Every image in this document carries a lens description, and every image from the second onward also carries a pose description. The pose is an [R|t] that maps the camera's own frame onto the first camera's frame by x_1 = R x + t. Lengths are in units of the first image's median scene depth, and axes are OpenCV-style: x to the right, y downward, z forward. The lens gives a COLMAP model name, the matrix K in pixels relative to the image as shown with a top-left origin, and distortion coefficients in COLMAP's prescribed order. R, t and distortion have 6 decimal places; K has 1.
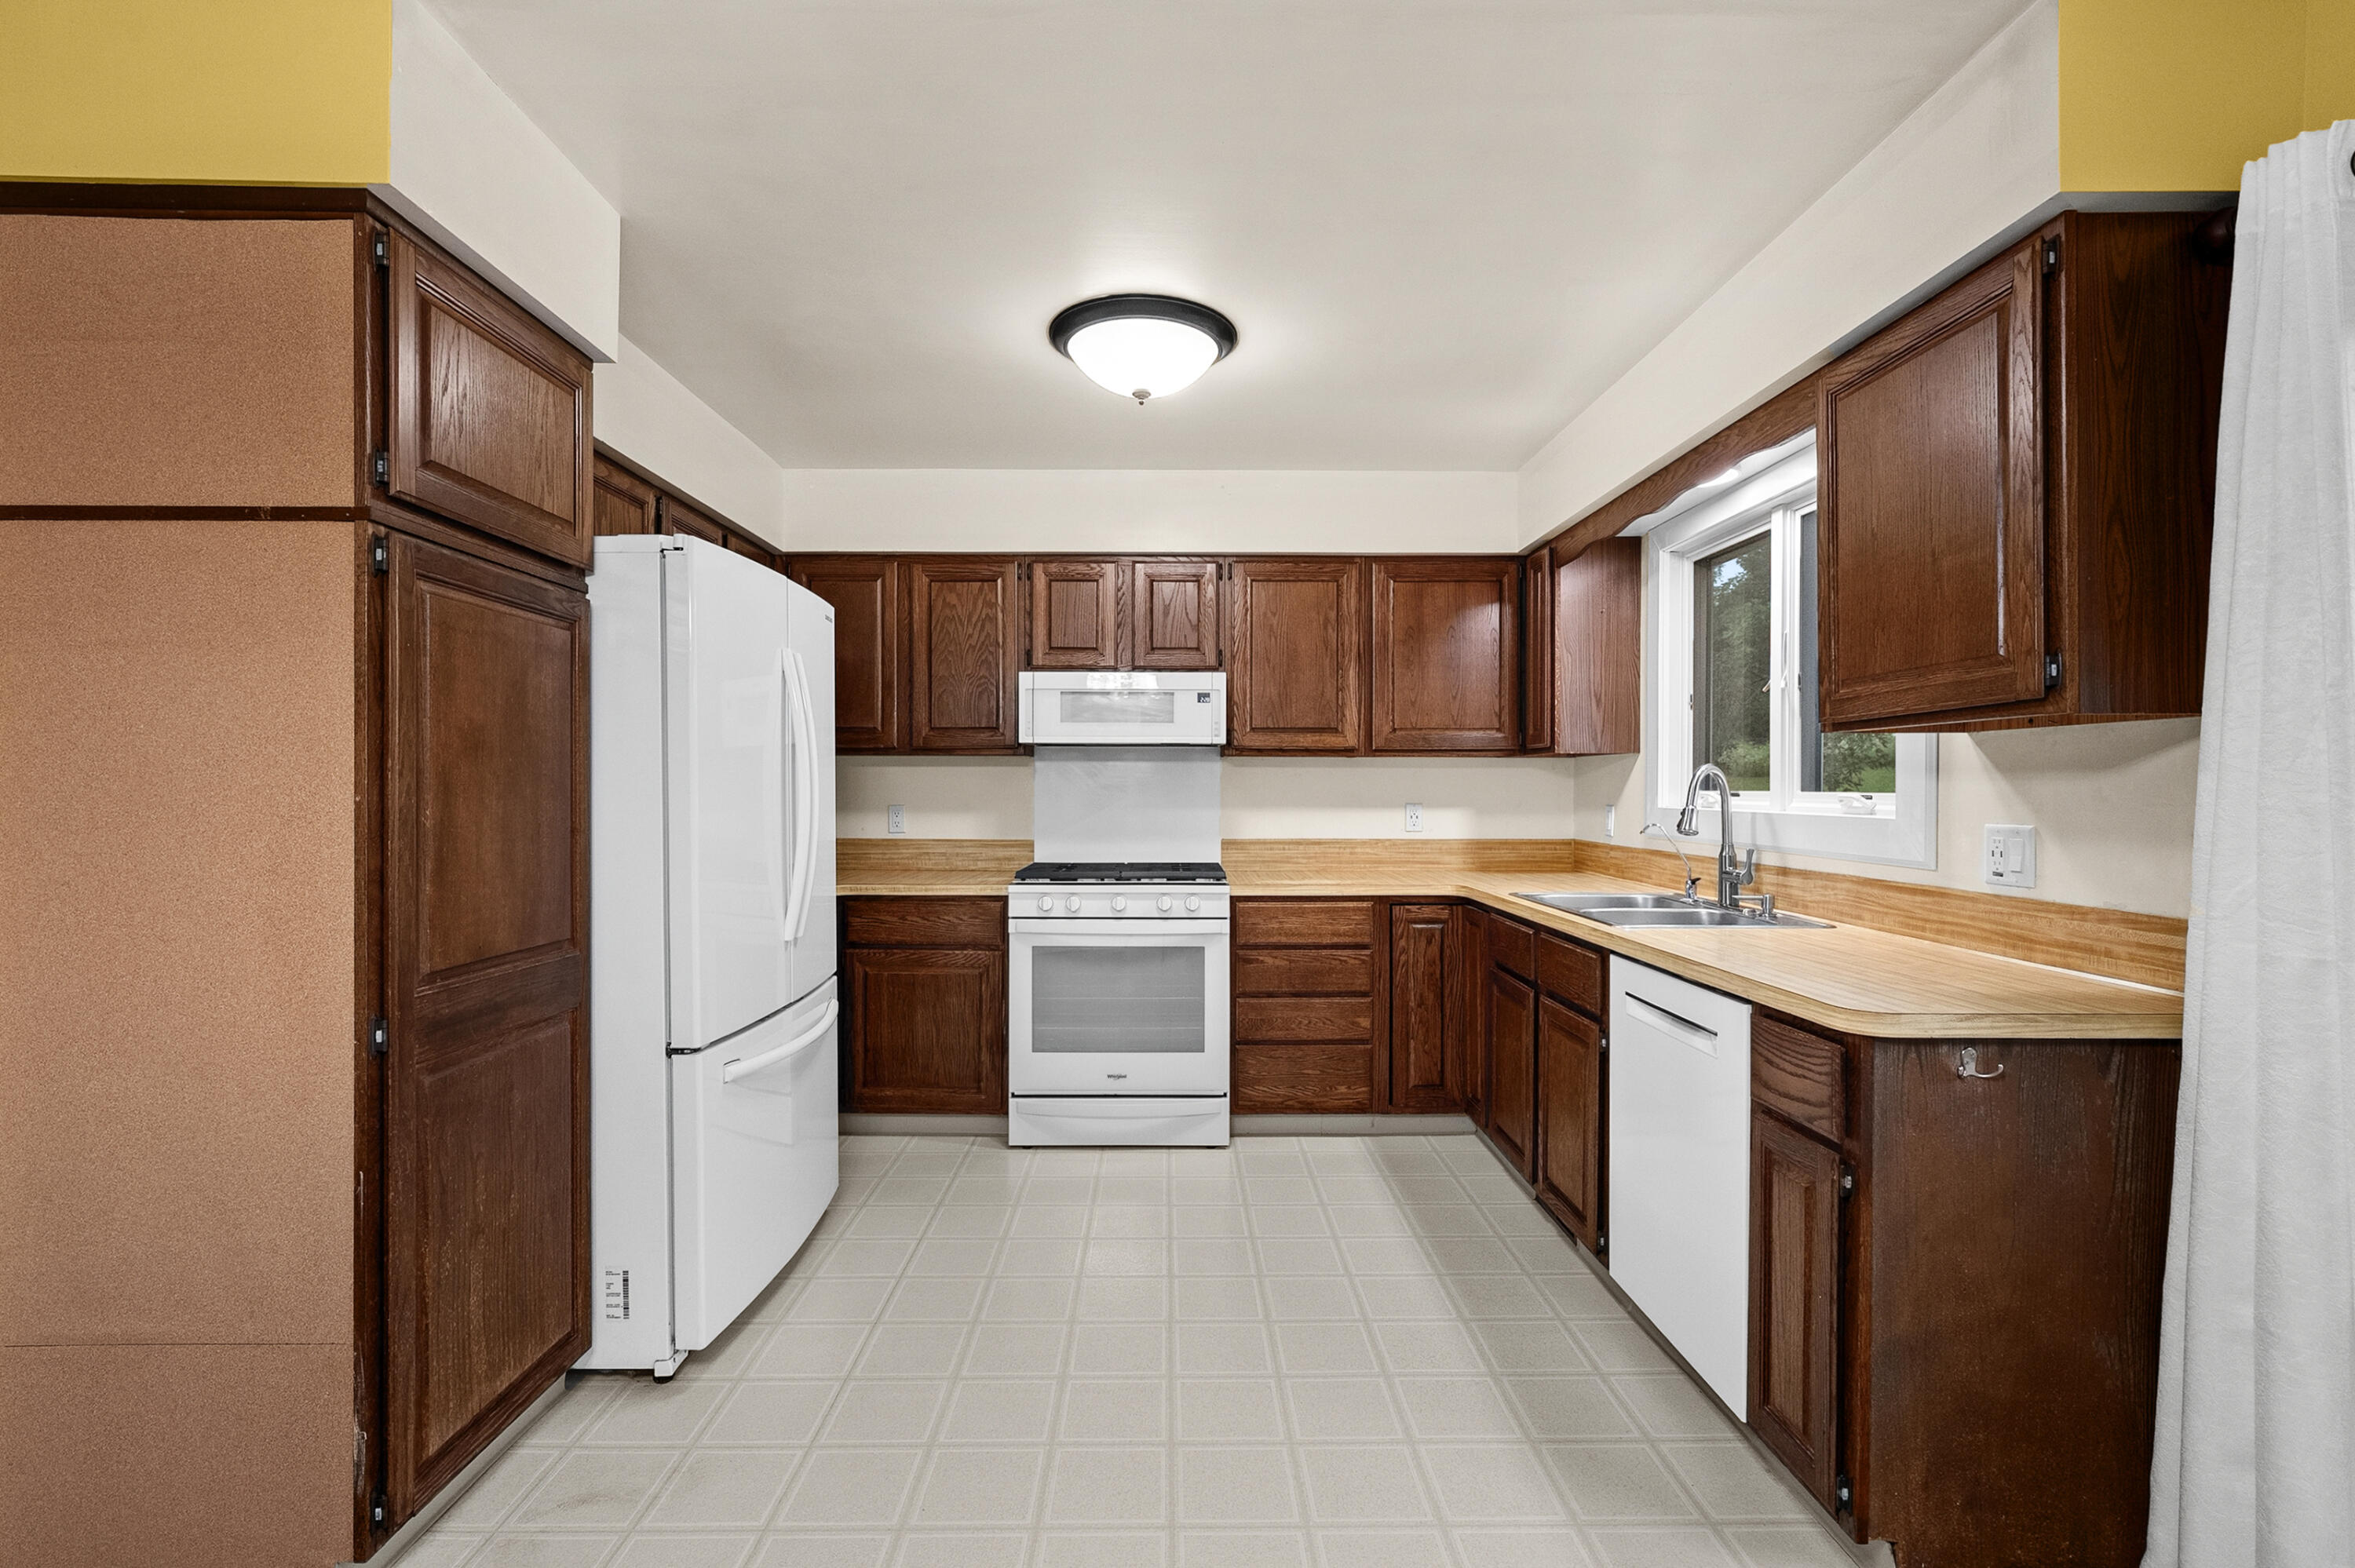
lens RADIAL K [[1057.2, 0, 1163.5], [0, 1057.2, 795.2], [0, 0, 1]] dist [-0.005431, 0.001208]
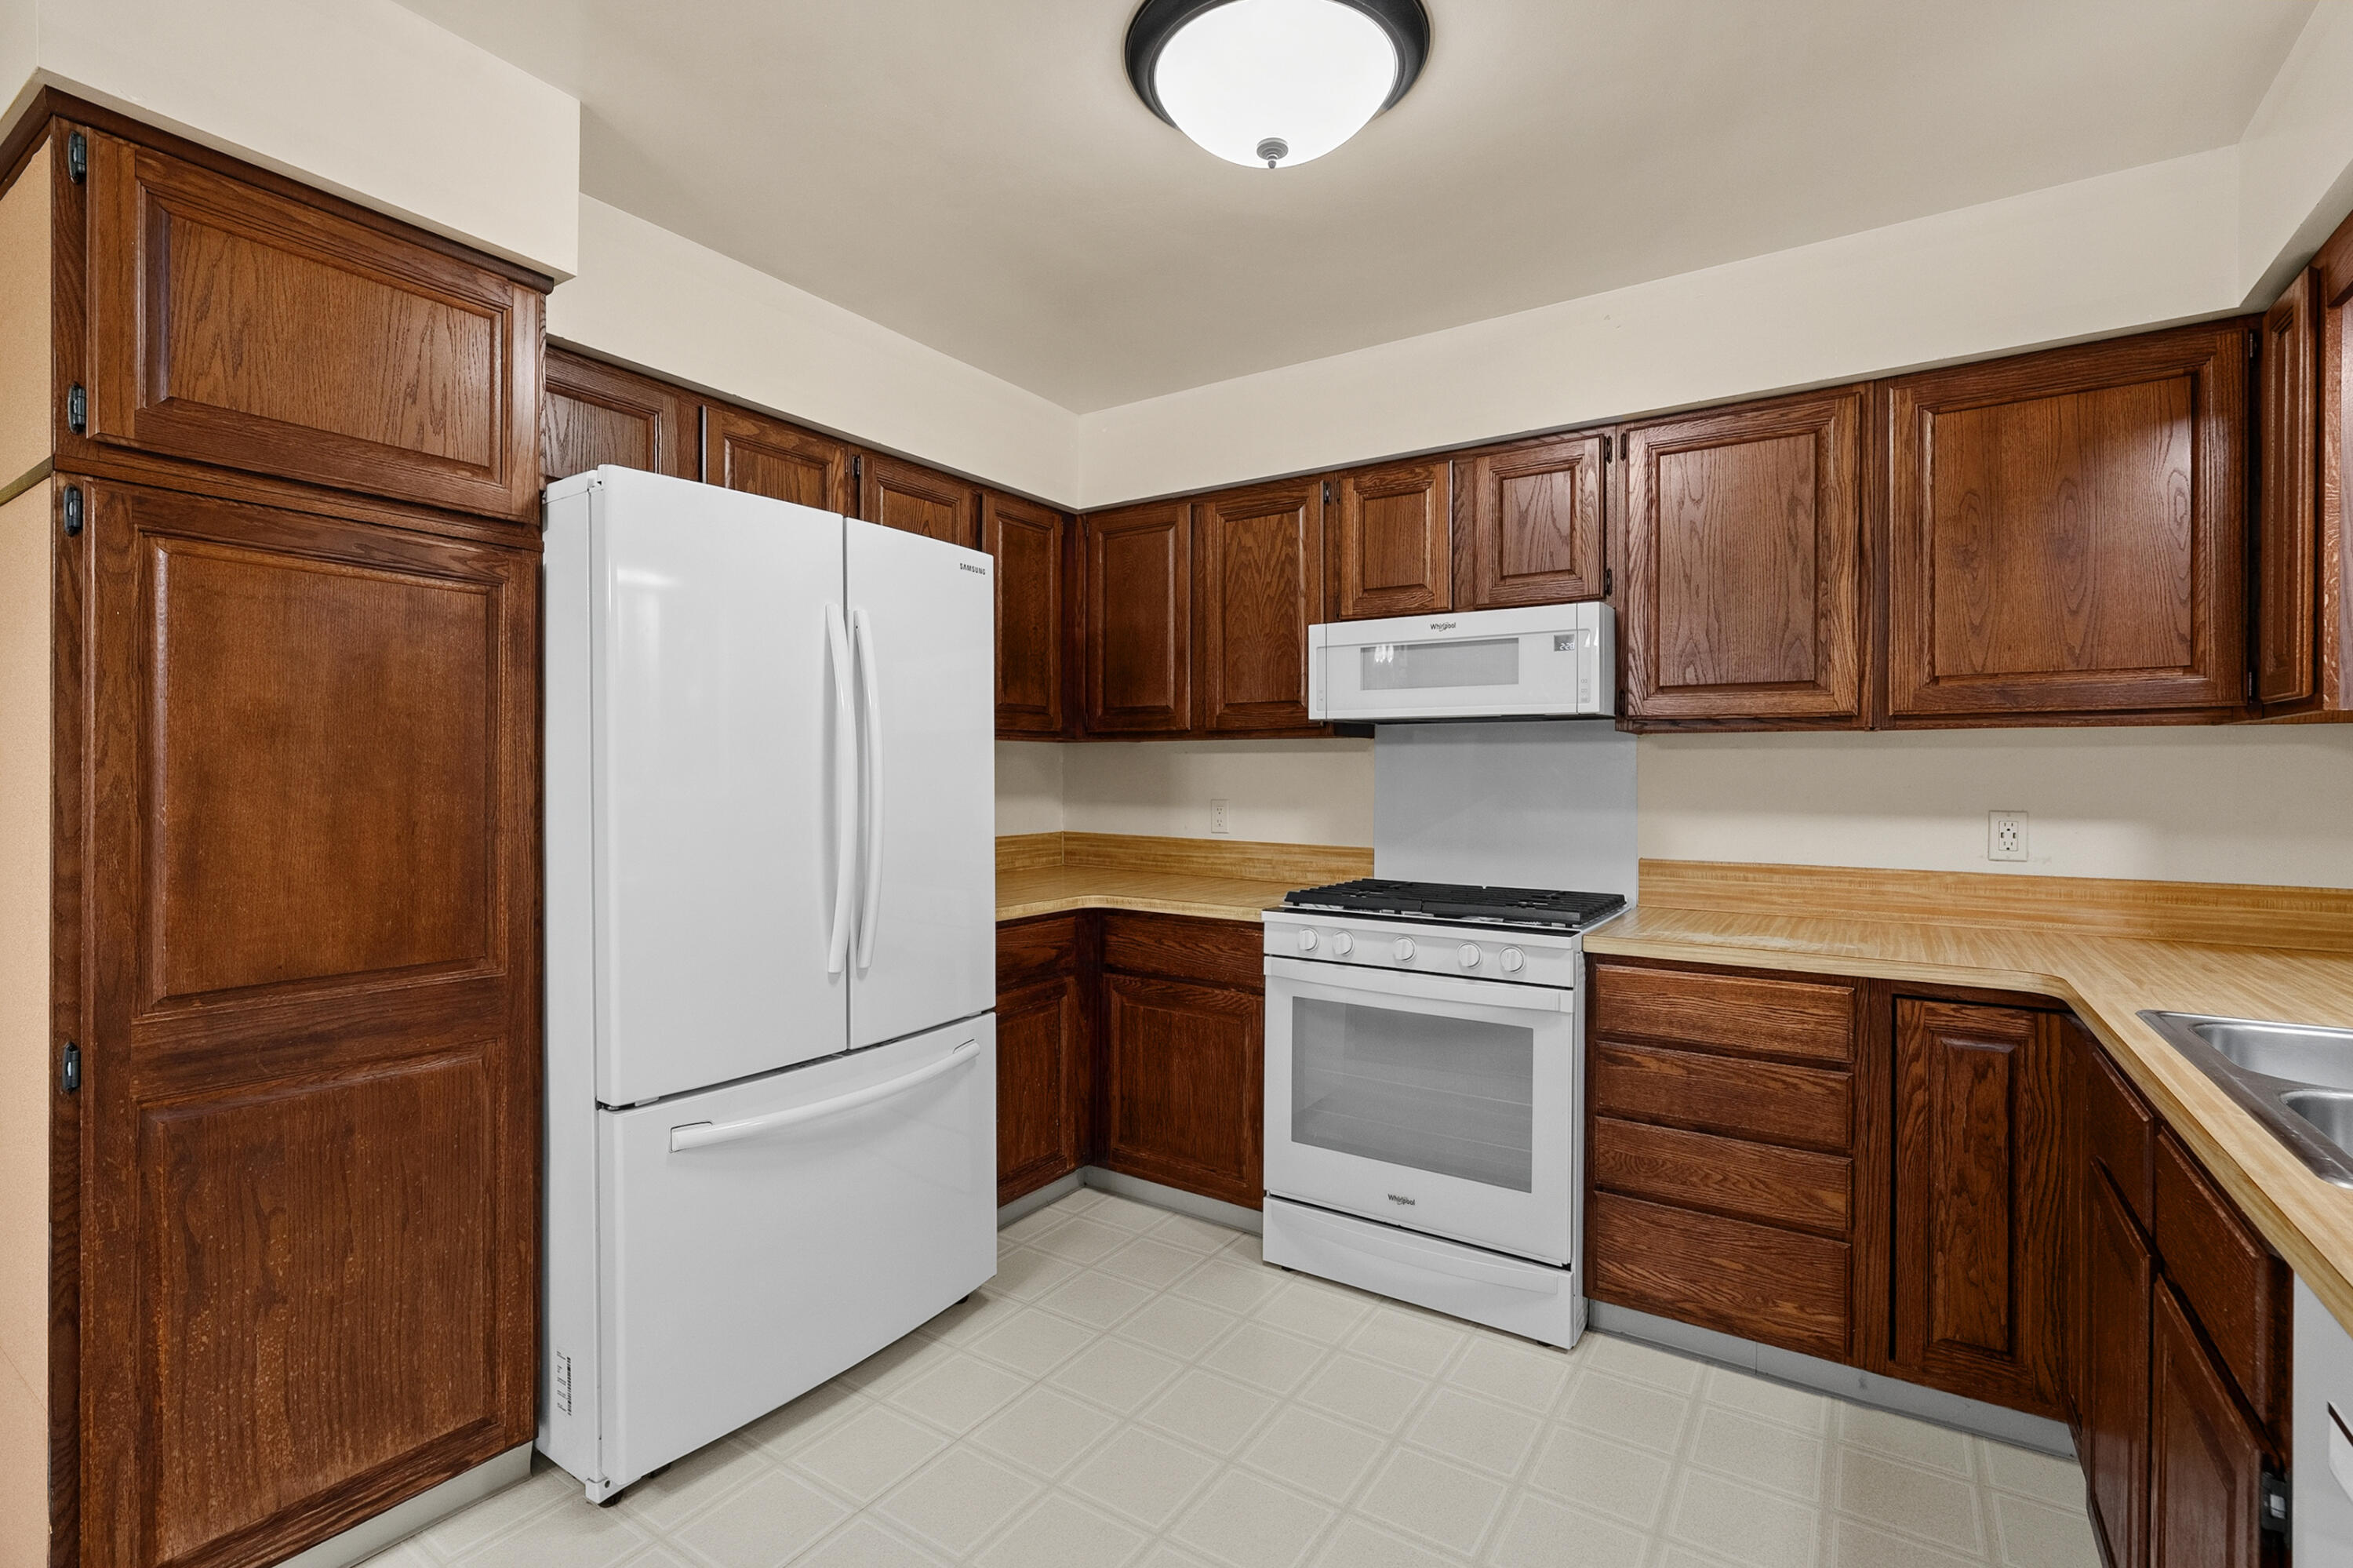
lens RADIAL K [[1056.5, 0, 1166.4], [0, 1056.5, 779.6], [0, 0, 1]] dist [-0.005431, 0.001208]
pose [[0.831962, 0.005121, -0.554810, 0.205441], [-0.007243, 0.999972, -0.001632, -0.005382], [0.554786, 0.005376, 0.831976, 0.336698]]
